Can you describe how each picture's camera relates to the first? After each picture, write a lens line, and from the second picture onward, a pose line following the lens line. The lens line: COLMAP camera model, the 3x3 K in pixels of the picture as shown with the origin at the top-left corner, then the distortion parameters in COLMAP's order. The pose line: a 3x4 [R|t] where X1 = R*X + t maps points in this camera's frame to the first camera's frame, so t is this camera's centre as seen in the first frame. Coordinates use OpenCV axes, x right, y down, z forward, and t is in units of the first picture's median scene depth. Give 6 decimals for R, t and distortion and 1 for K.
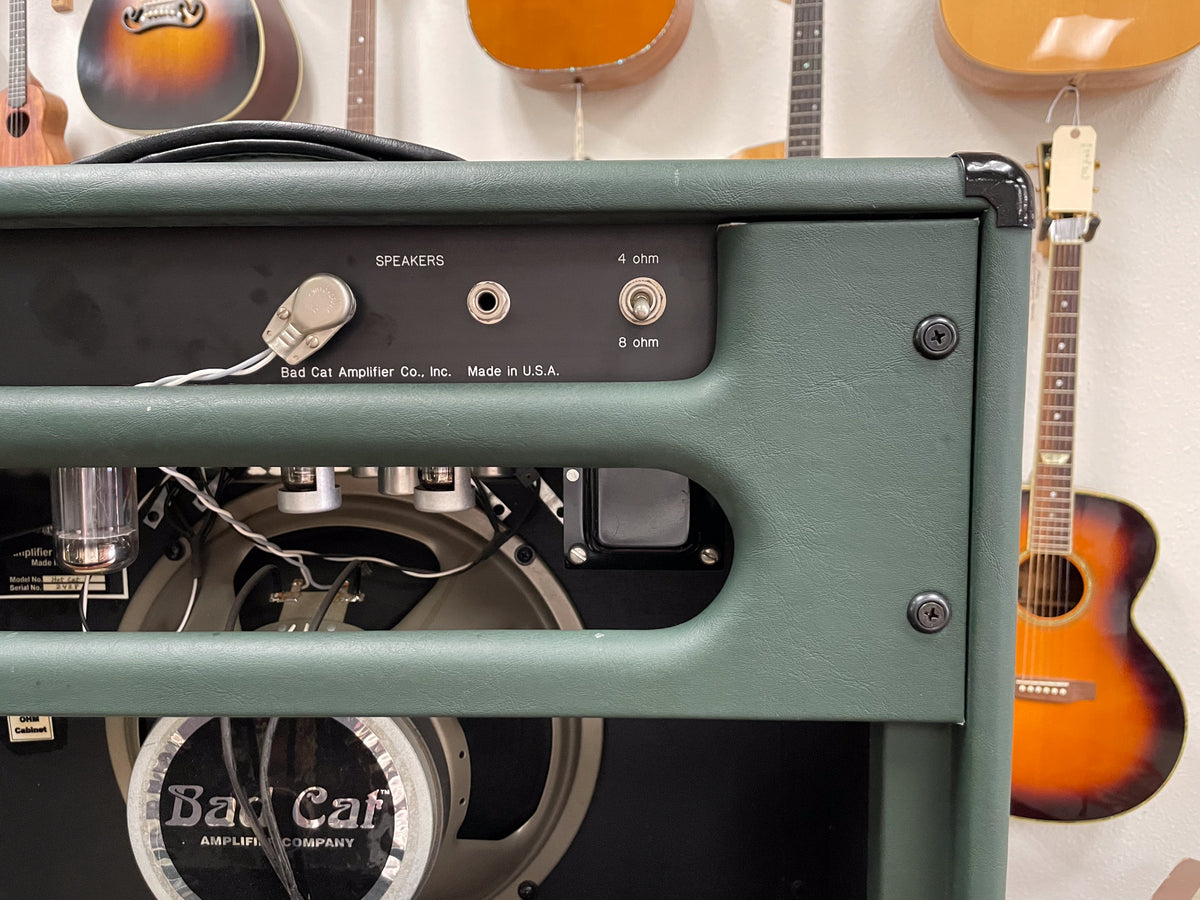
lens RADIAL K [[954.5, 0, 605.2], [0, 954.5, 450.9], [0, 0, 1]] dist [0.078176, -0.119171]
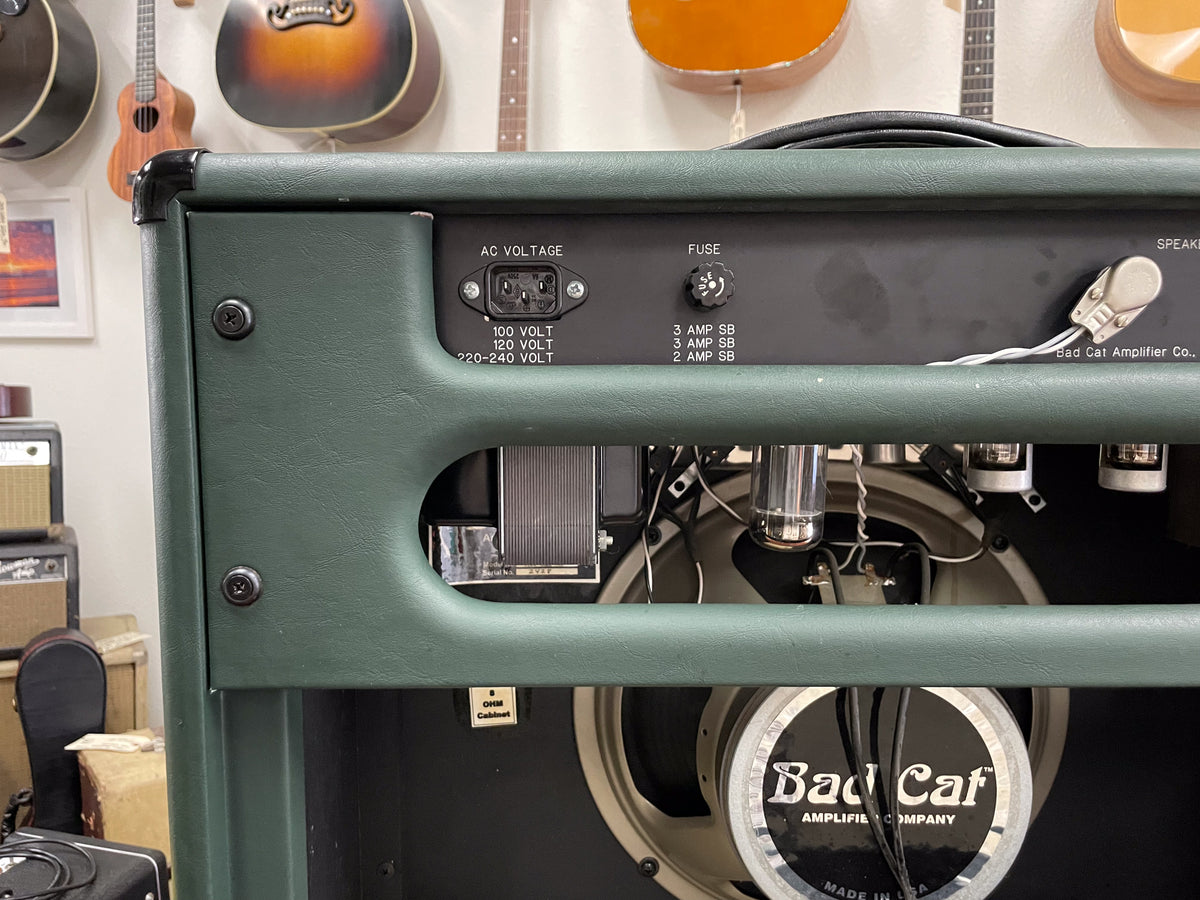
lens RADIAL K [[954.5, 0, 596.3], [0, 954.5, 451.5], [0, 0, 1]] dist [0.078176, -0.119171]
pose [[0.999697, 0.002860, 0.024450, -0.663694], [-0.002743, 0.999985, -0.004834, 0.023631], [-0.024463, 0.004766, 0.999689, -0.011703]]
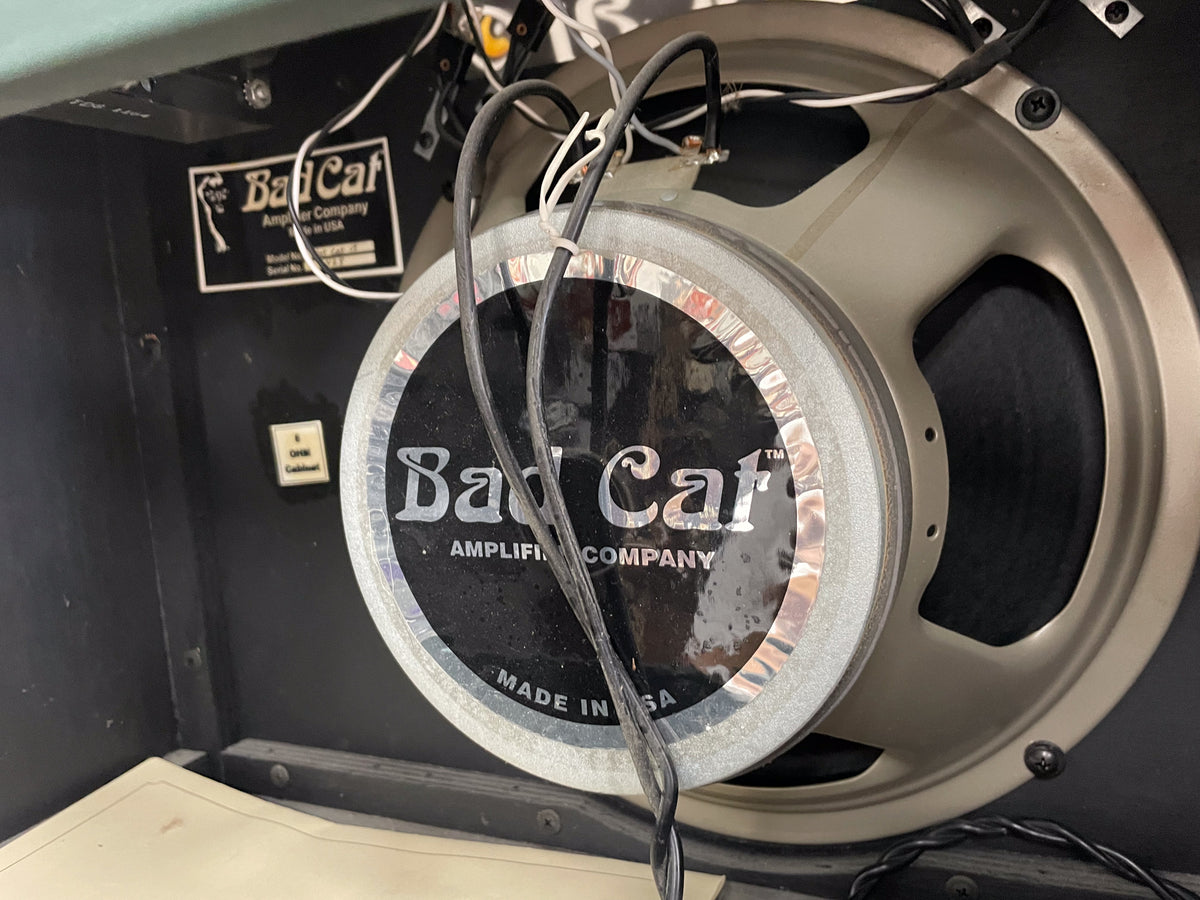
lens RADIAL K [[954.5, 0, 591.9], [0, 954.5, 454.3], [0, 0, 1]] dist [0.078176, -0.119171]
pose [[0.917596, -0.008274, -0.397429, -0.122816], [0.025436, 0.998957, 0.037931, 0.331188], [0.396701, -0.044915, 0.916849, 0.528780]]
